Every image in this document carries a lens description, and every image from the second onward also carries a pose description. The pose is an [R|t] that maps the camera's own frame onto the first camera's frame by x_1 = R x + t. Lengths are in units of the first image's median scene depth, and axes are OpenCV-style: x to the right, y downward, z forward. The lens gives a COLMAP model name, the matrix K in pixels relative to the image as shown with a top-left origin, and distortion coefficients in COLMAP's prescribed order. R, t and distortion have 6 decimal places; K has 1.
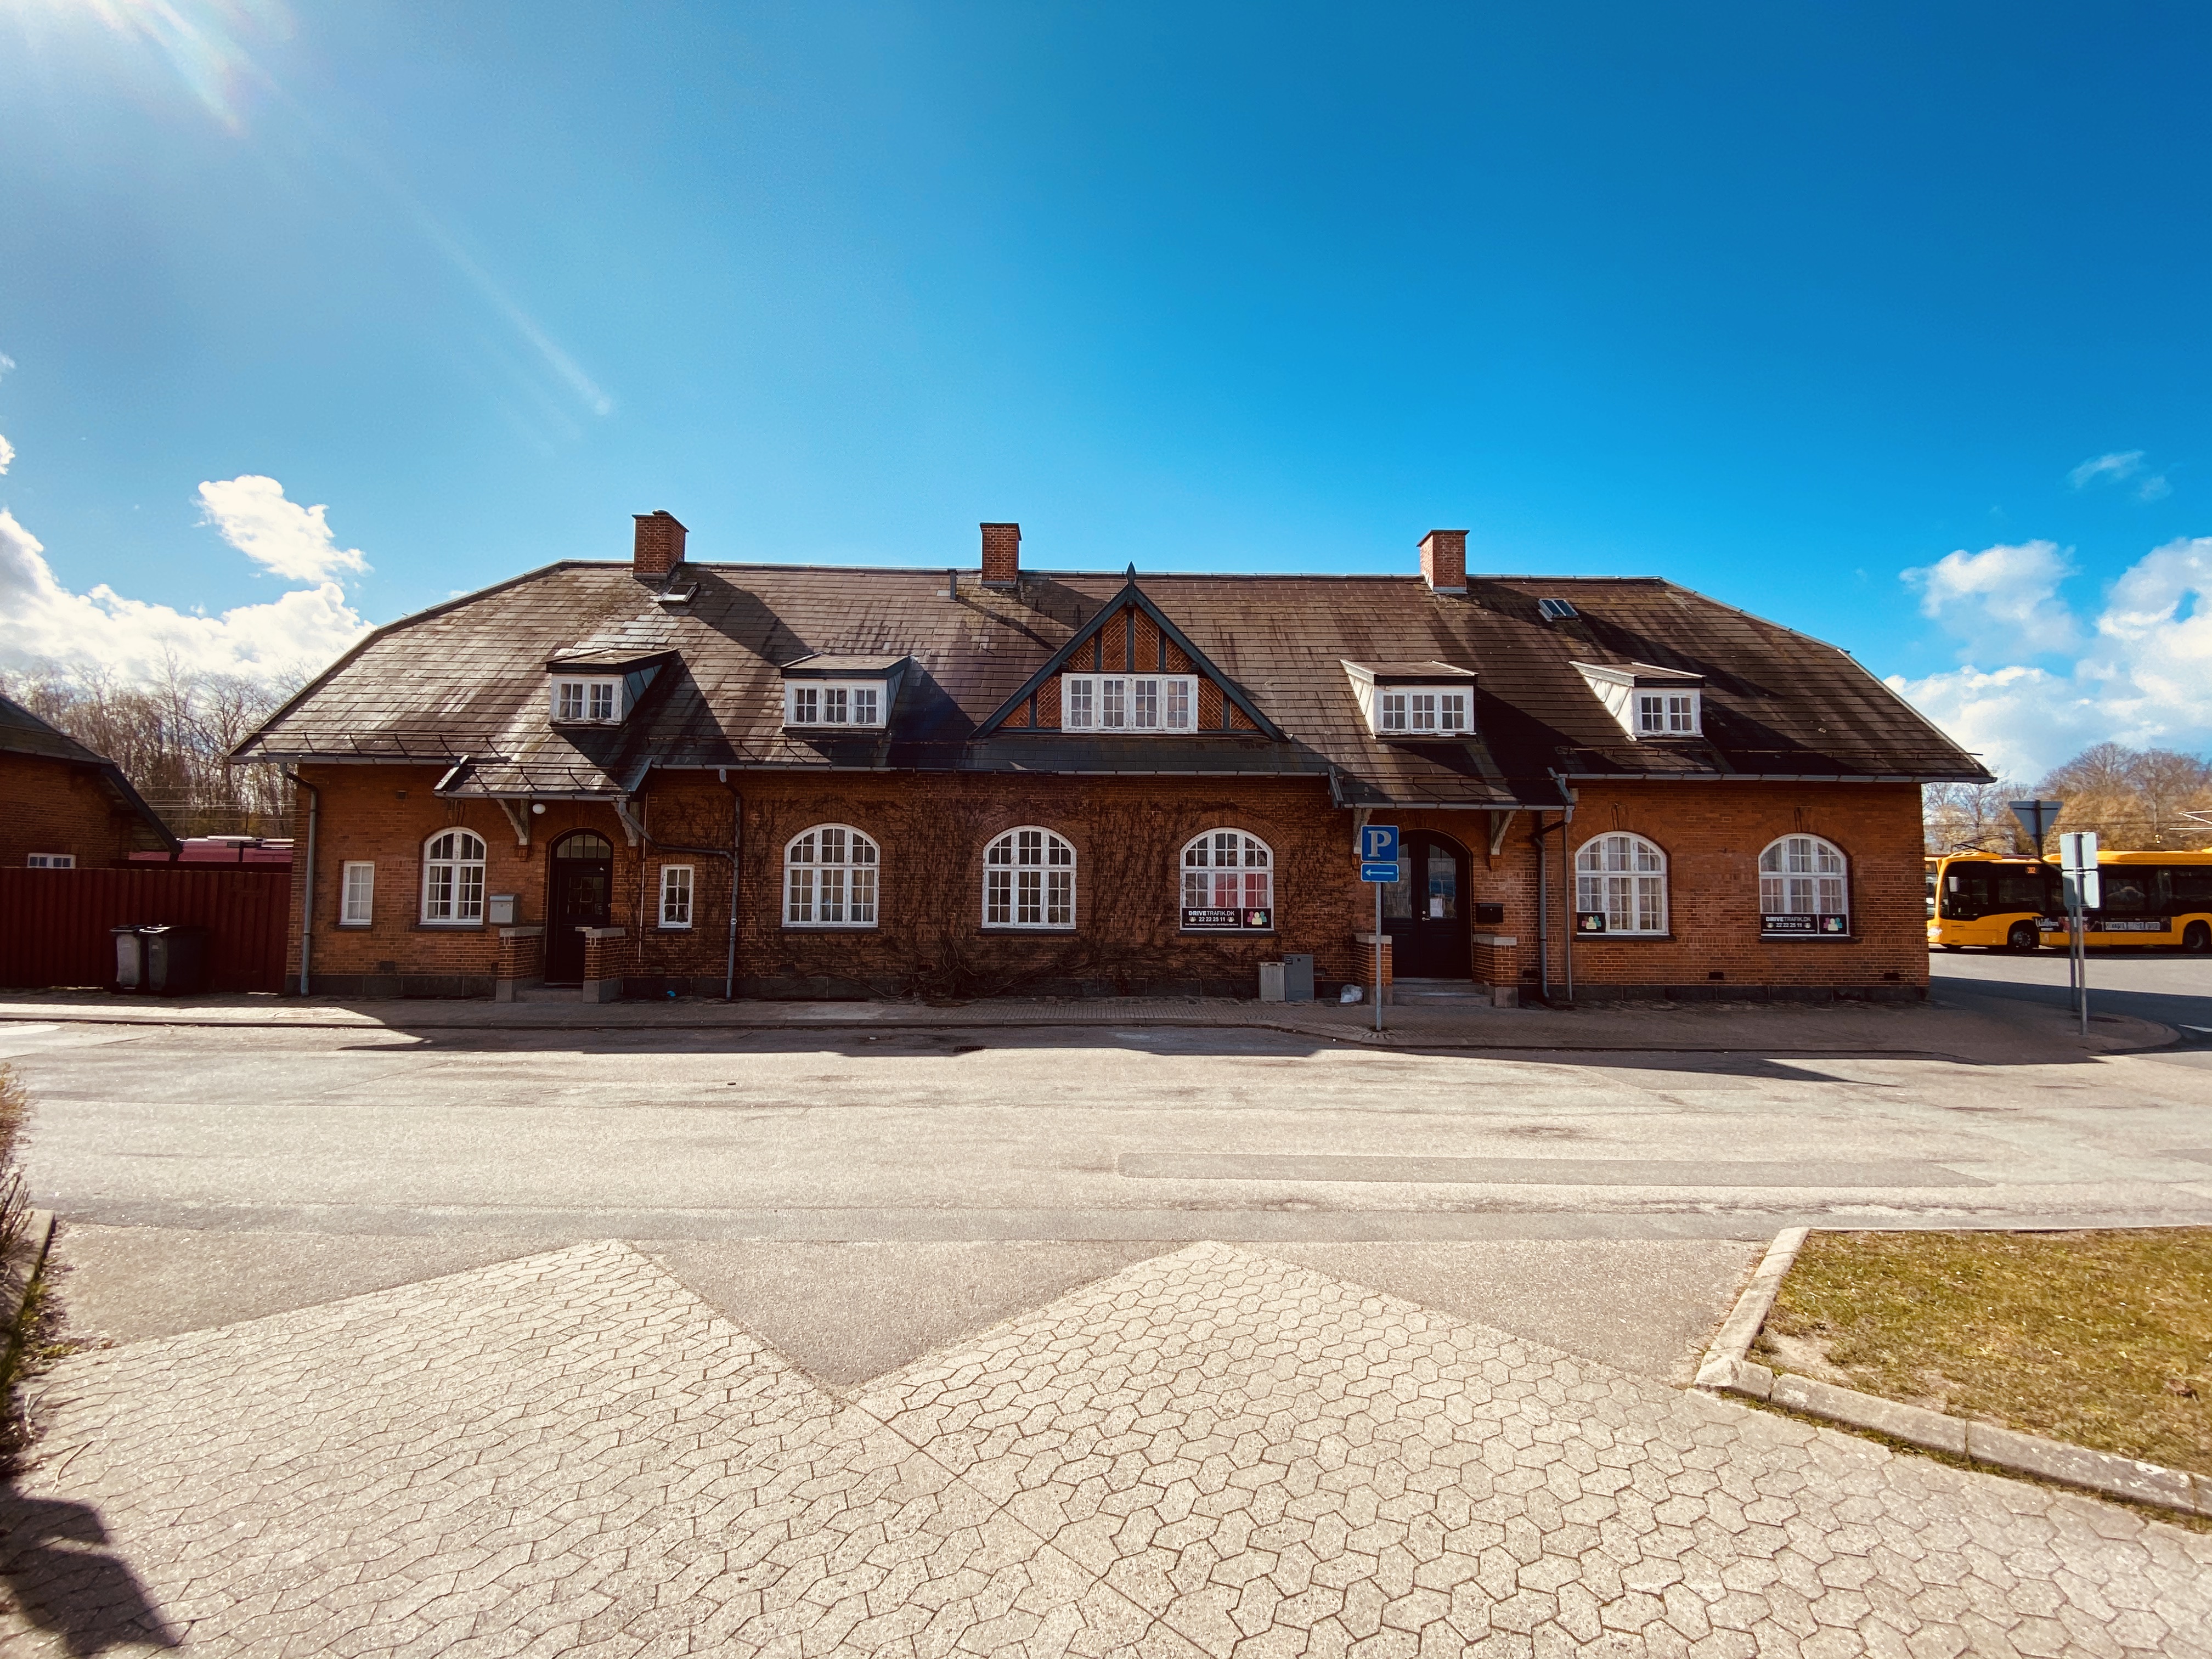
lens RADIAL K [[917.3, 0, 1096.2], [0, 917.3, 815.8], [0, 0, 1]] dist [0.011564, -0.015590]
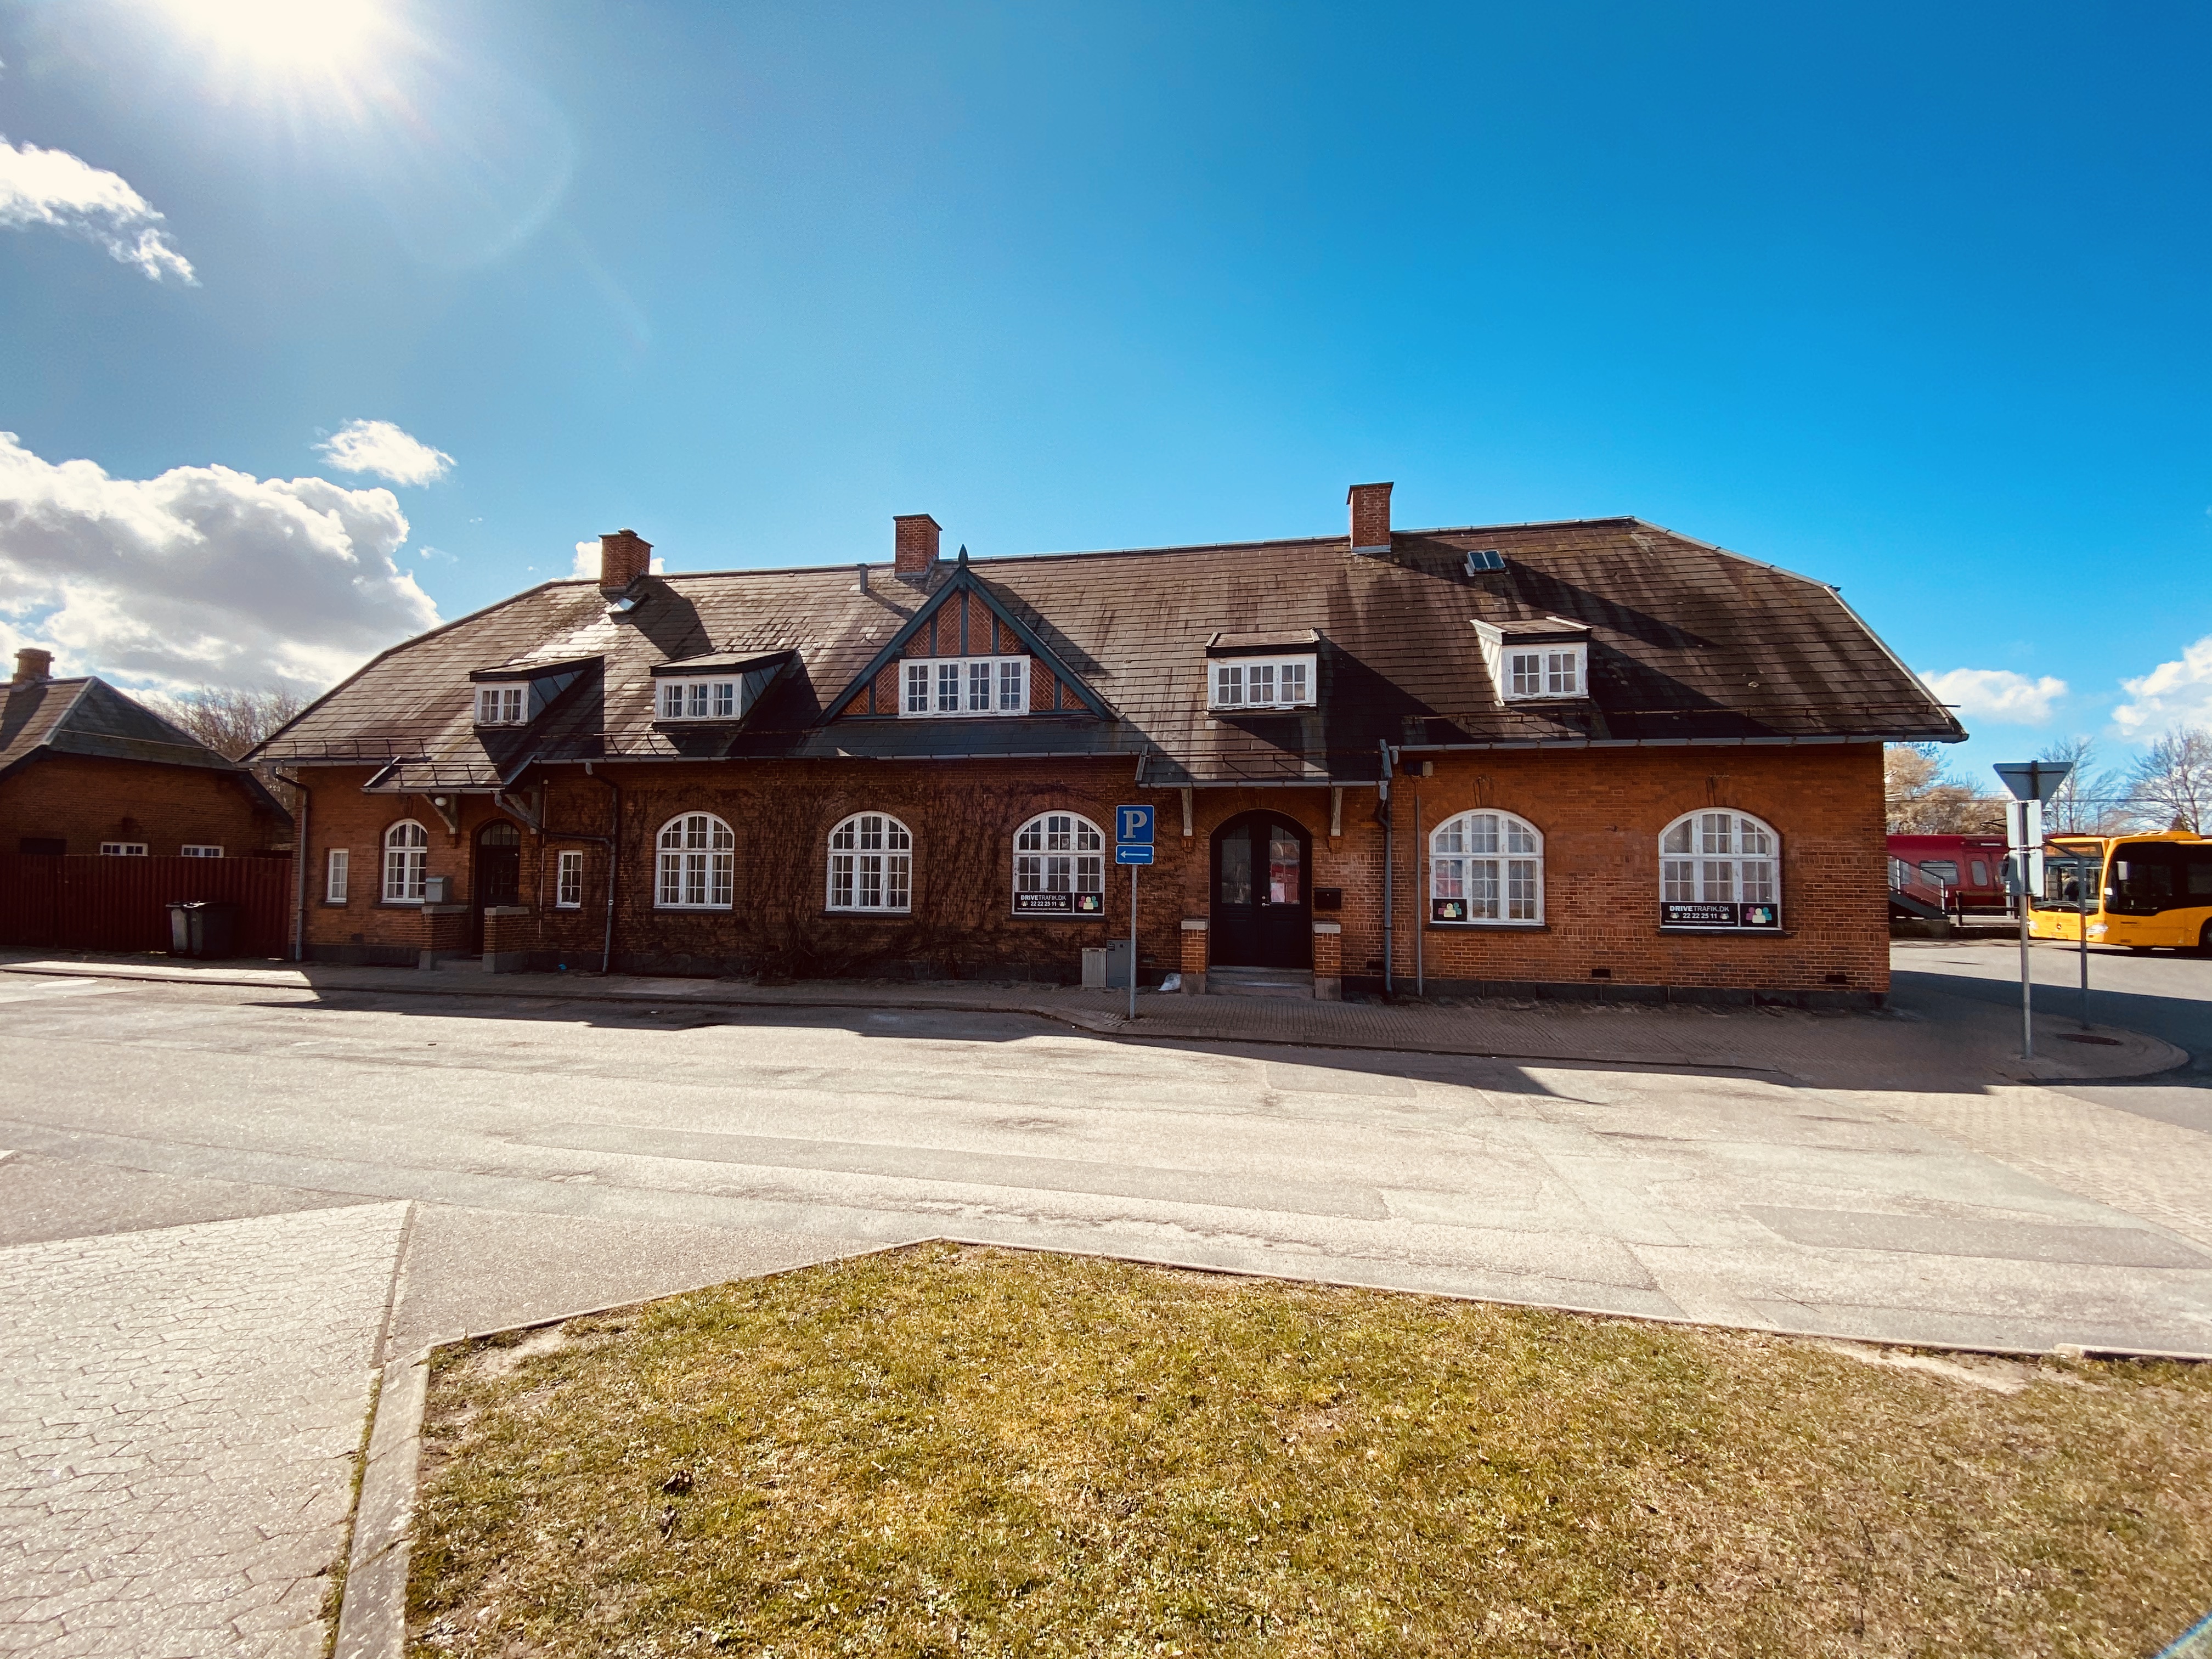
lens RADIAL K [[917.3, 0, 1108.9], [0, 917.3, 815.1], [0, 0, 1]] dist [0.011564, -0.015590]
pose [[0.977728, -0.012586, -0.209499, 0.400961], [0.014712, 0.999855, 0.008594, 0.010548], [0.209360, -0.011485, 0.977771, 0.054720]]
